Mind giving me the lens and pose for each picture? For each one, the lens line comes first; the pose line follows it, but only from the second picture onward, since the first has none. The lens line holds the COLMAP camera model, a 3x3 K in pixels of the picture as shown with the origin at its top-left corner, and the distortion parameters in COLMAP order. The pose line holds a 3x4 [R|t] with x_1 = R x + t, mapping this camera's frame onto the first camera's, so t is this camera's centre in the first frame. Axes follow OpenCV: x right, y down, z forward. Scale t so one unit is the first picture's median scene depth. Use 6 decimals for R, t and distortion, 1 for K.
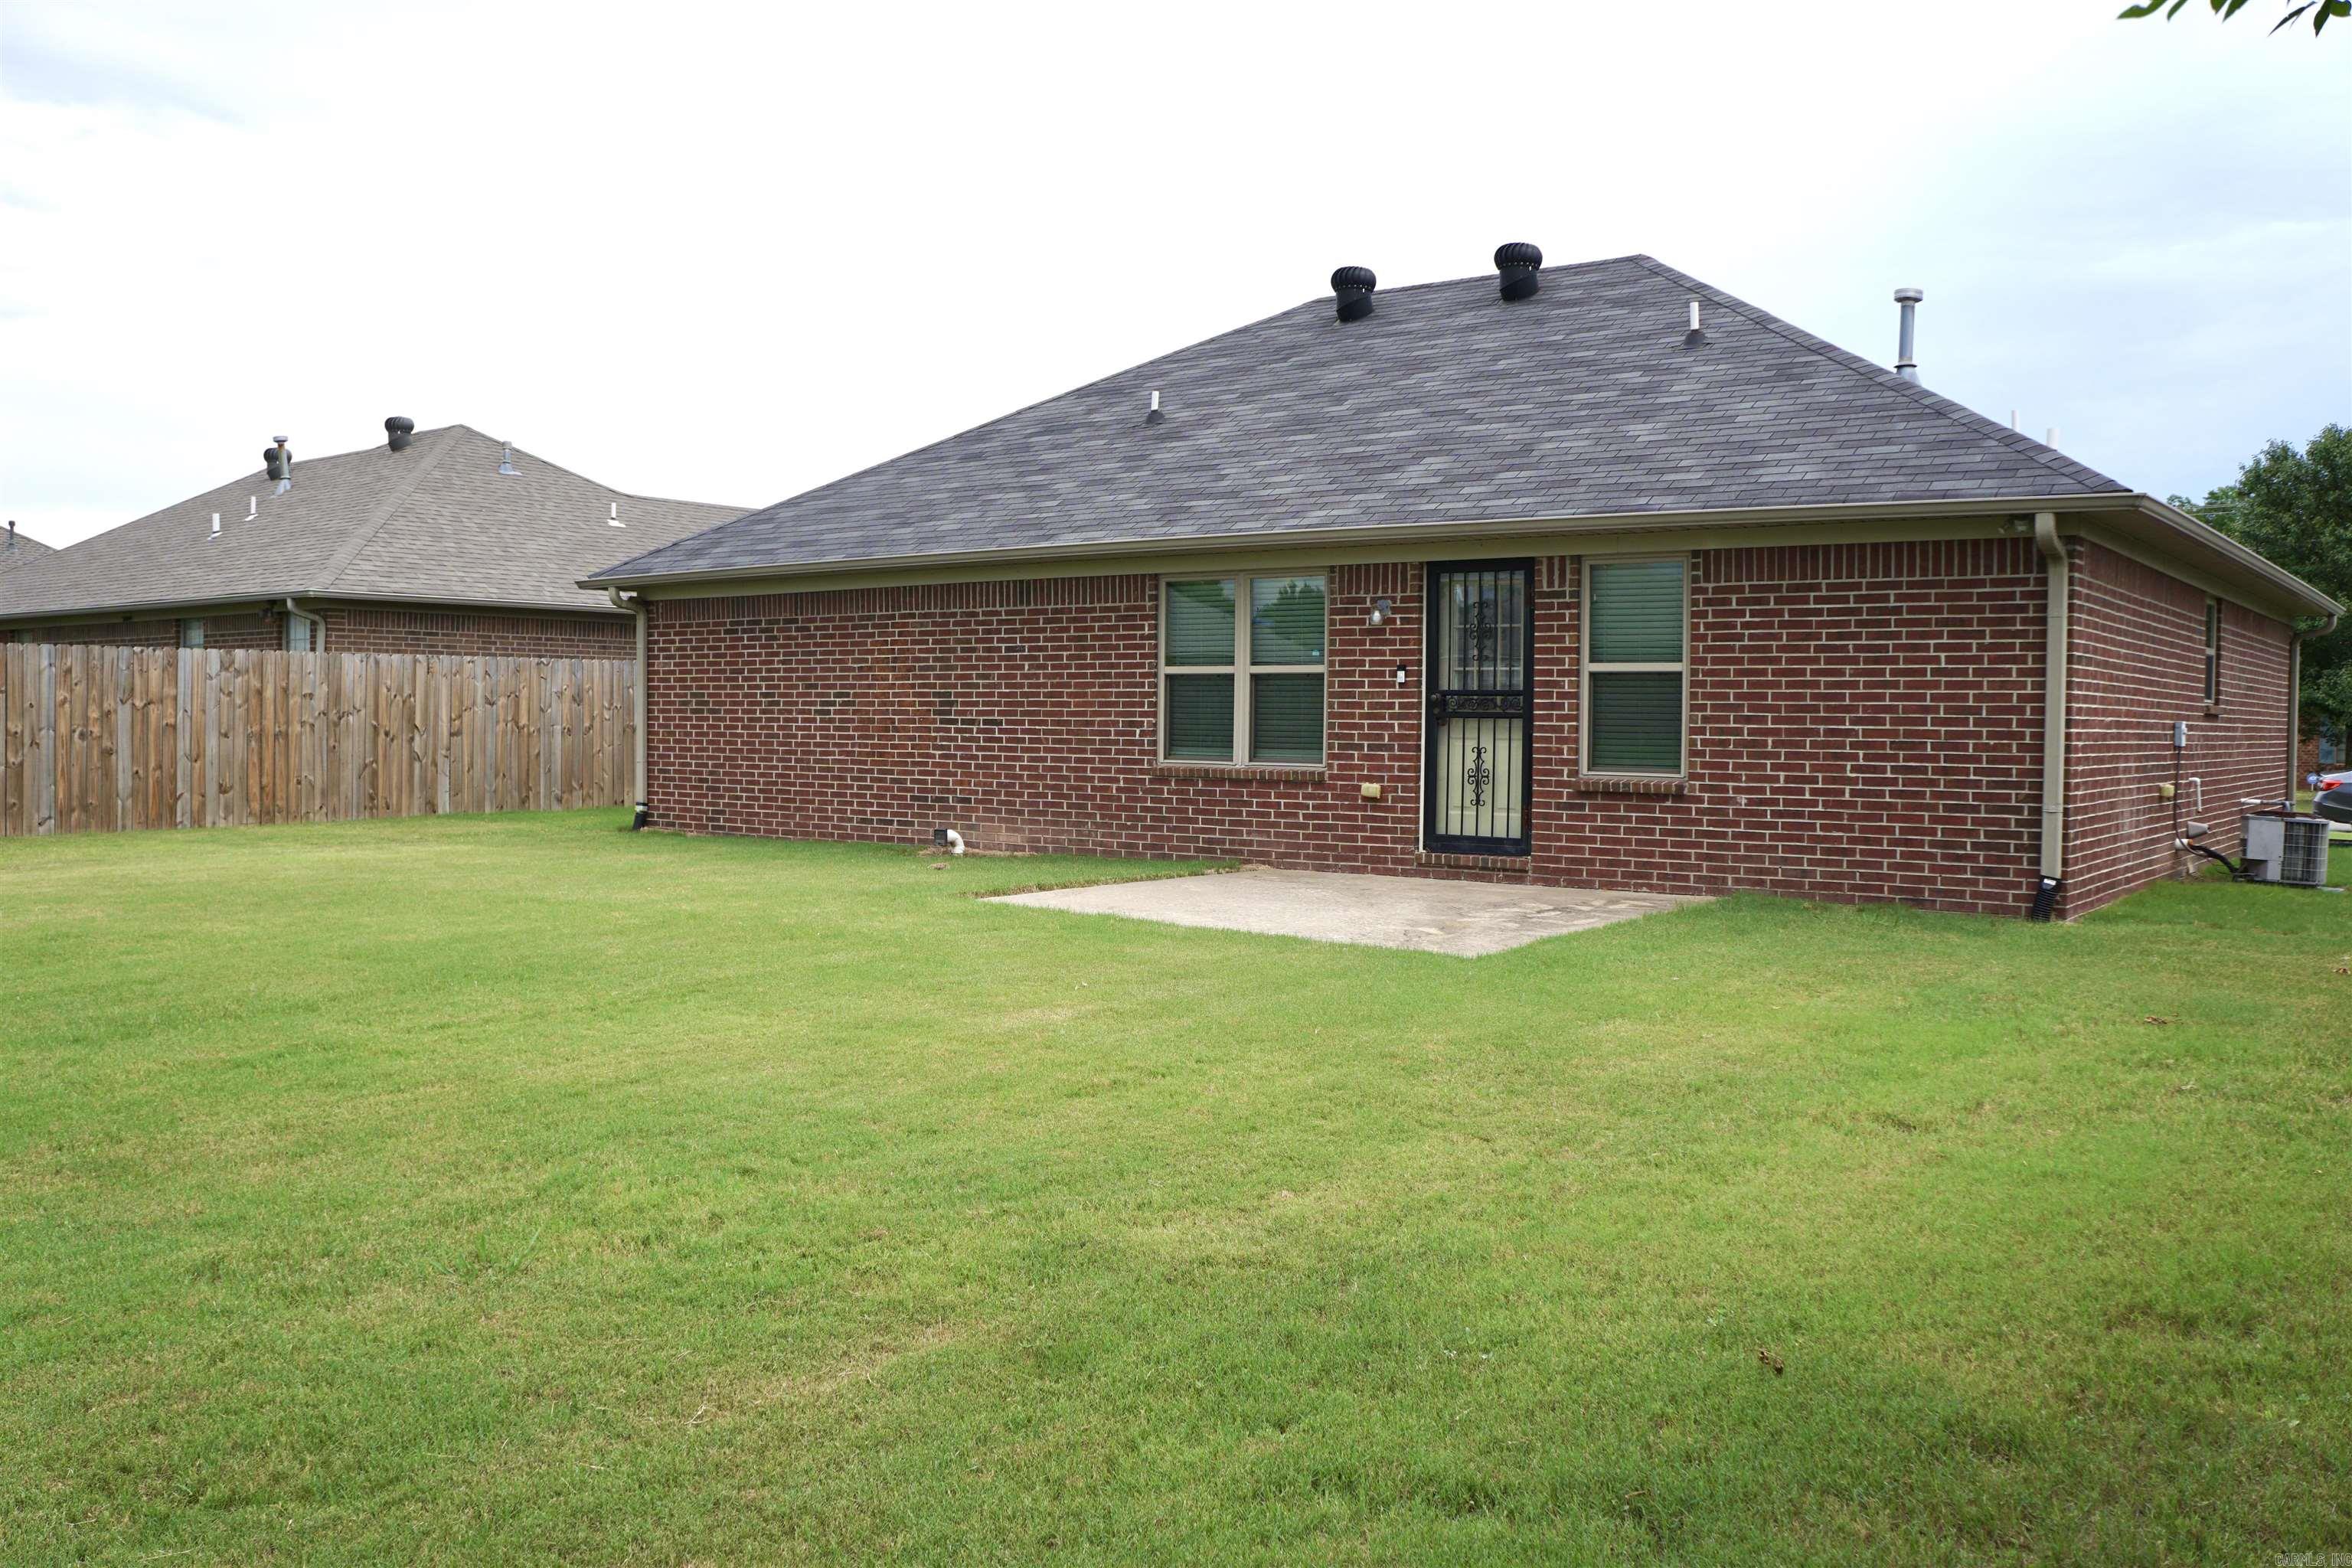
lens RADIAL K [[1879.9, 0, 1186.3], [0, 1879.9, 792.3], [0, 0, 1]] dist [-0.120125, 0.021152]
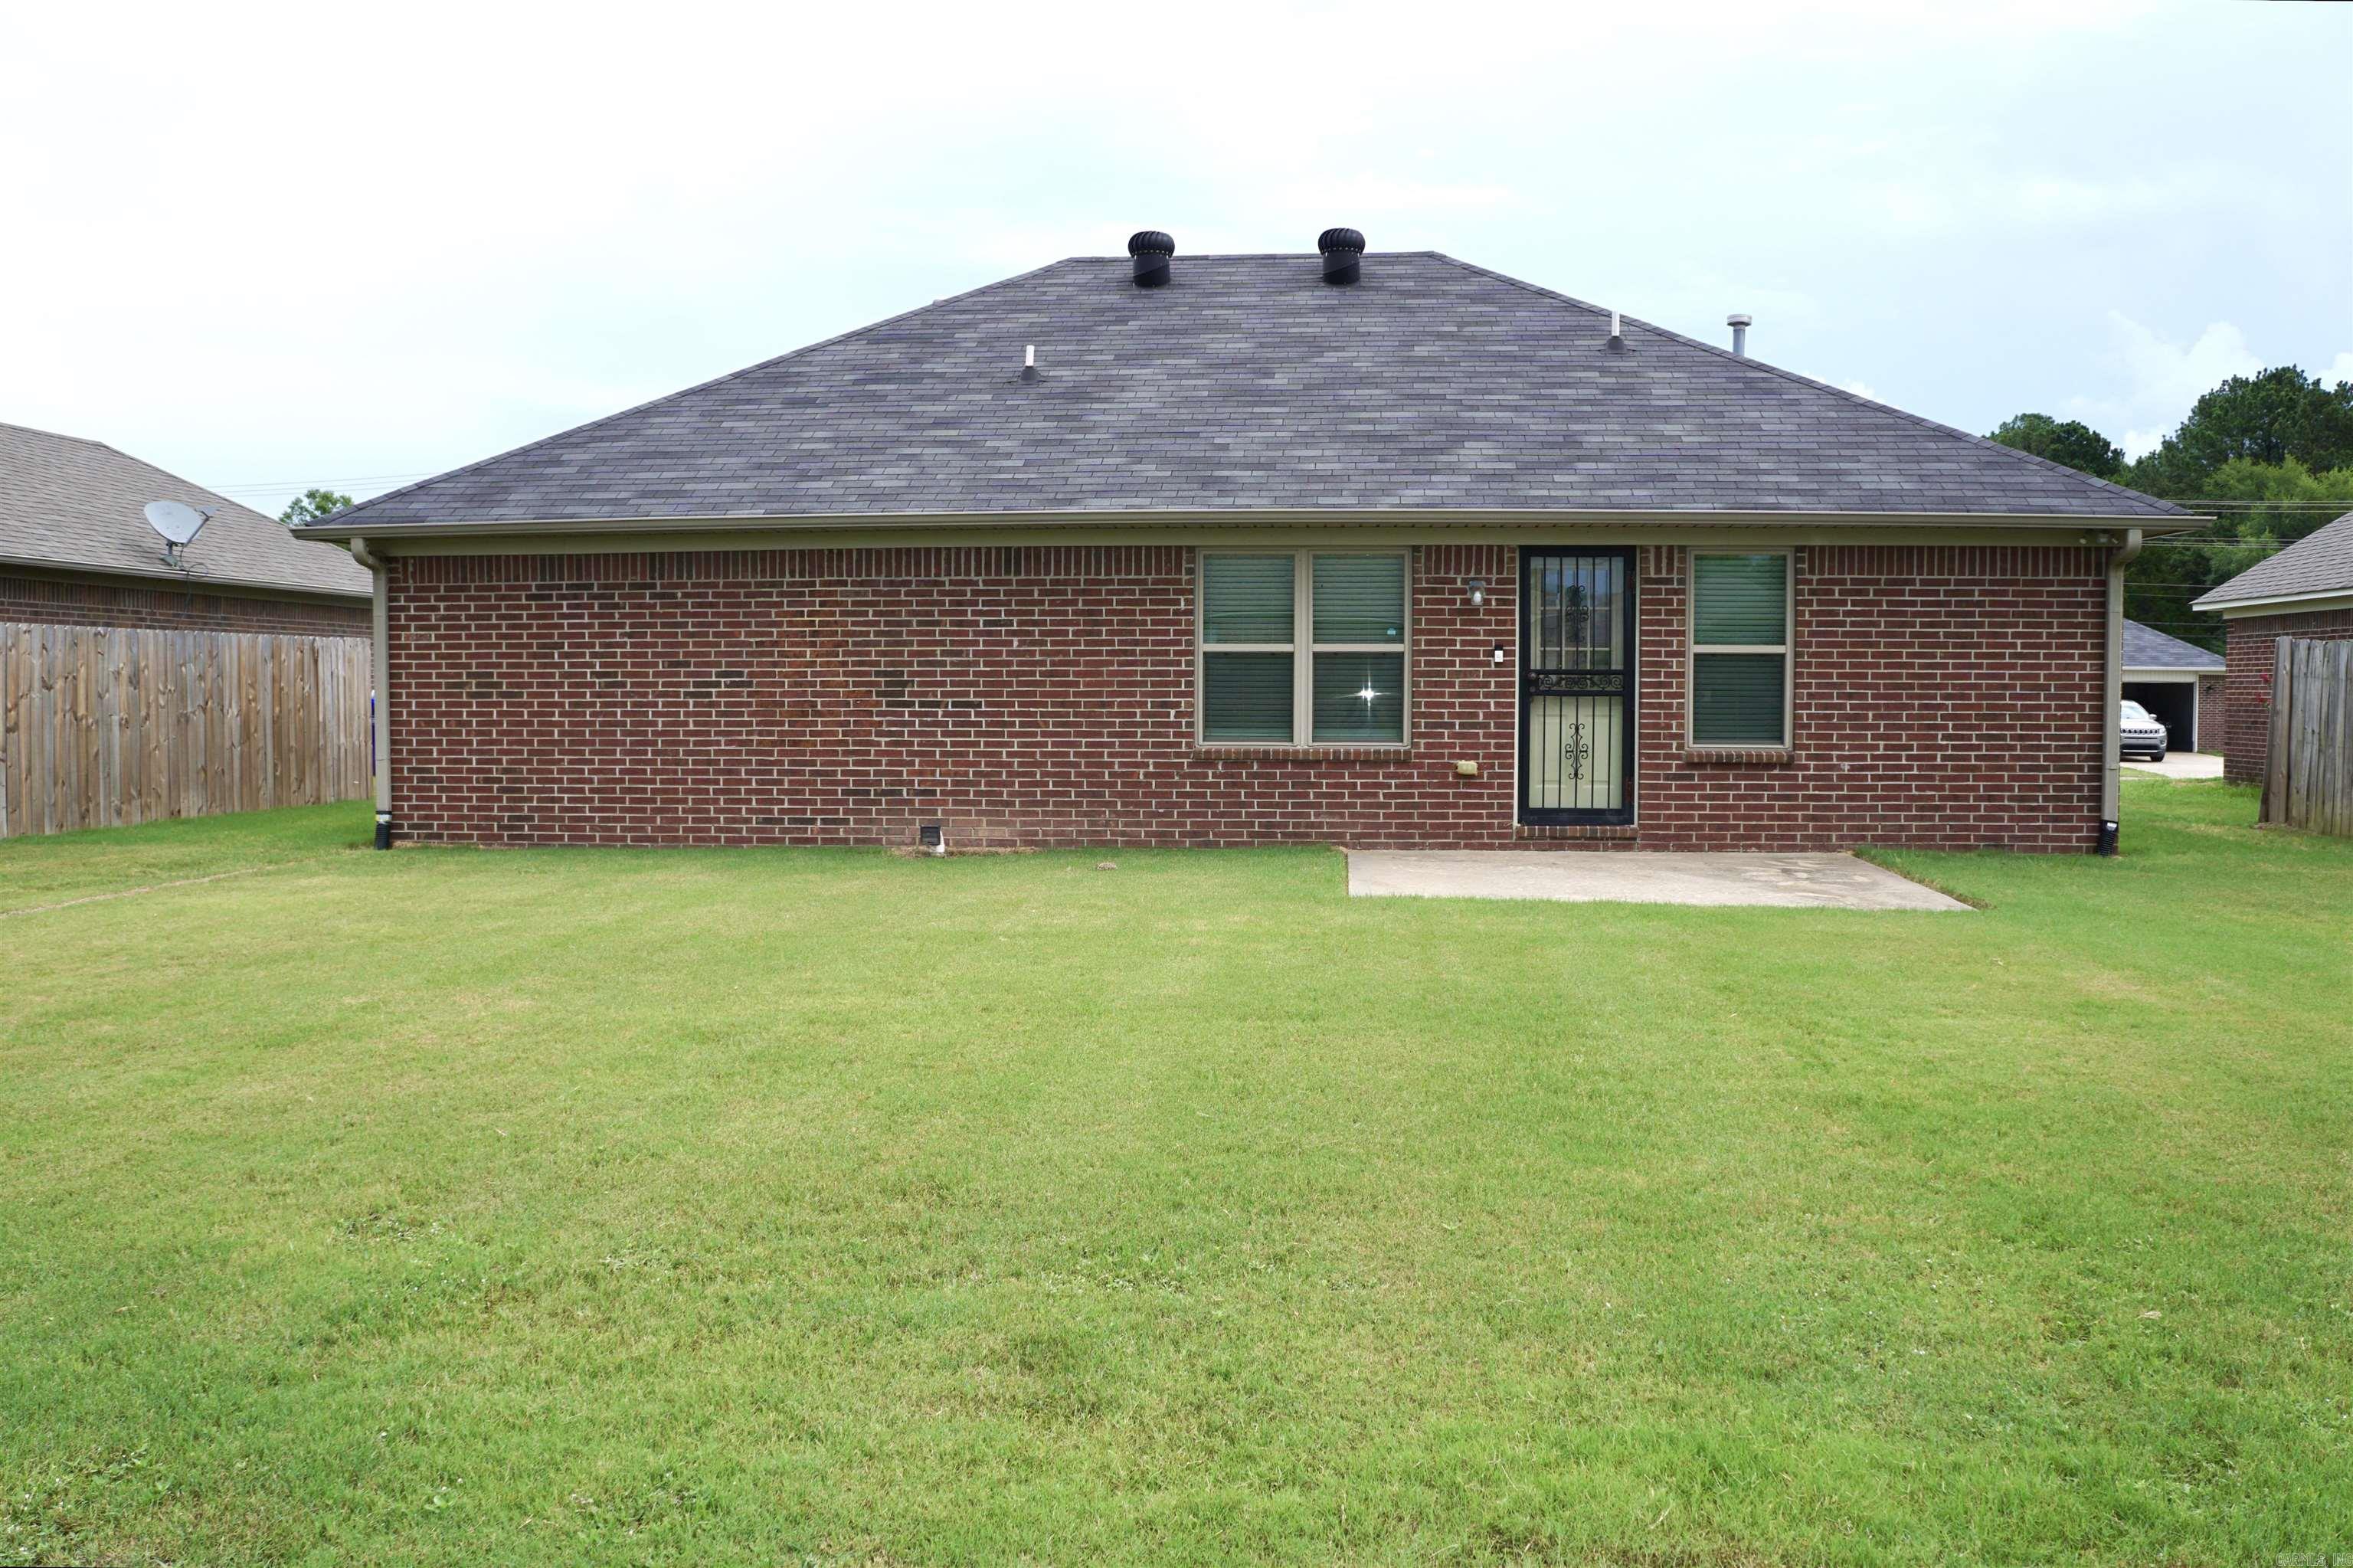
lens RADIAL K [[1880.7, 0, 1182.9], [0, 1880.7, 784.5], [0, 0, 1]] dist [-0.120125, 0.021152]
pose [[0.854919, -0.036795, 0.517456, -0.549831], [0.028177, 0.999303, 0.024504, -0.020805], [-0.517996, -0.006368, 0.855359, 0.204962]]
